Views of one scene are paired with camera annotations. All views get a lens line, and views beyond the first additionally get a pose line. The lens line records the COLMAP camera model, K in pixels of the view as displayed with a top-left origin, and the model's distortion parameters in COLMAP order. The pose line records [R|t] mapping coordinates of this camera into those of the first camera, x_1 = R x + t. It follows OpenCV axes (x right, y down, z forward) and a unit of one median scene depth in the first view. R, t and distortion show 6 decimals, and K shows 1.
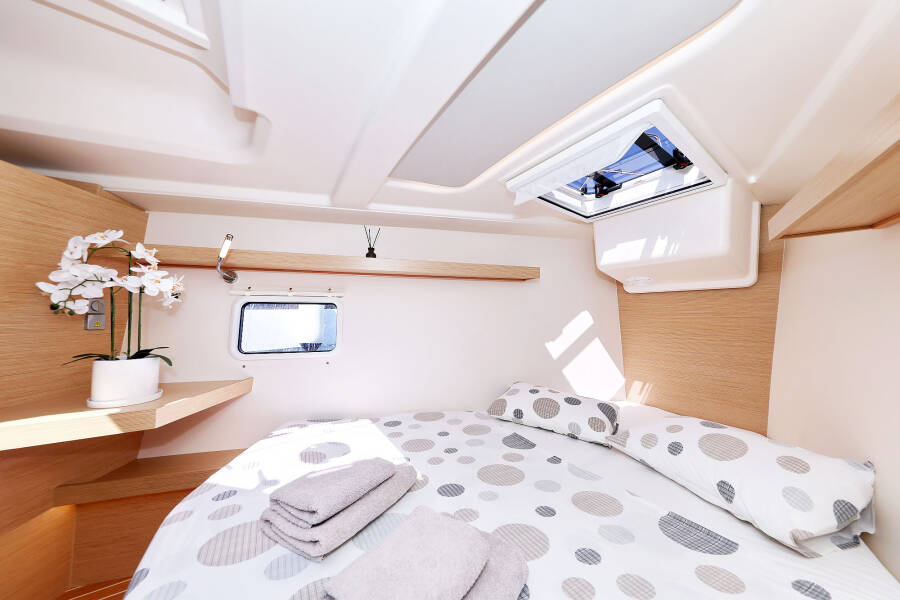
lens RADIAL K [[282.9, 0, 450.0], [0, 282.9, 300.0], [0, 0, 1]] dist [-0.000290, -0.000071]
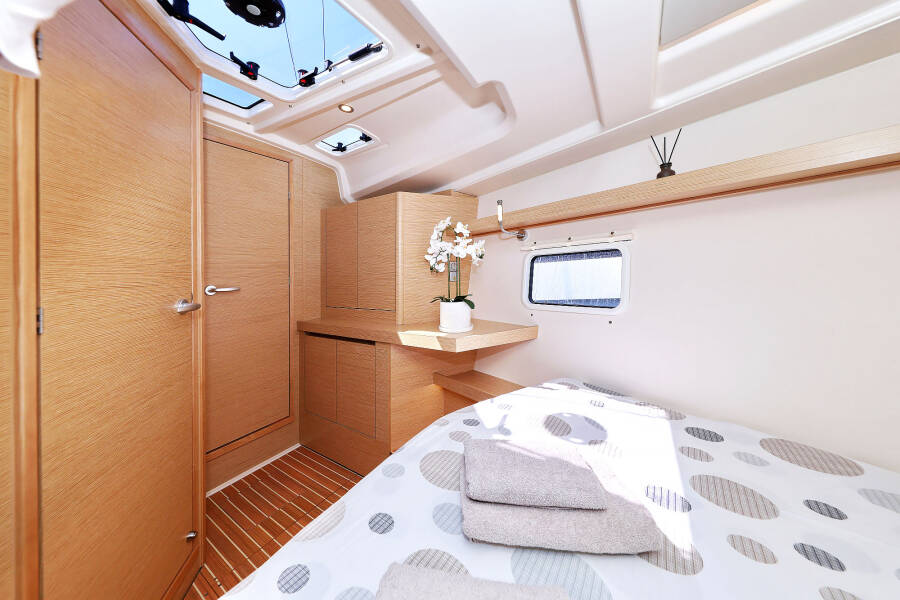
lens RADIAL K [[286.0, 0, 441.3], [0, 286.0, 264.3], [0, 0, 1]] dist [-0.000075, -0.000115]
pose [[0.401110, -0.046574, -0.914845, 0.195533], [0.099020, 0.995059, -0.007243, 0.015894], [0.910662, -0.087683, 0.403740, 0.310602]]
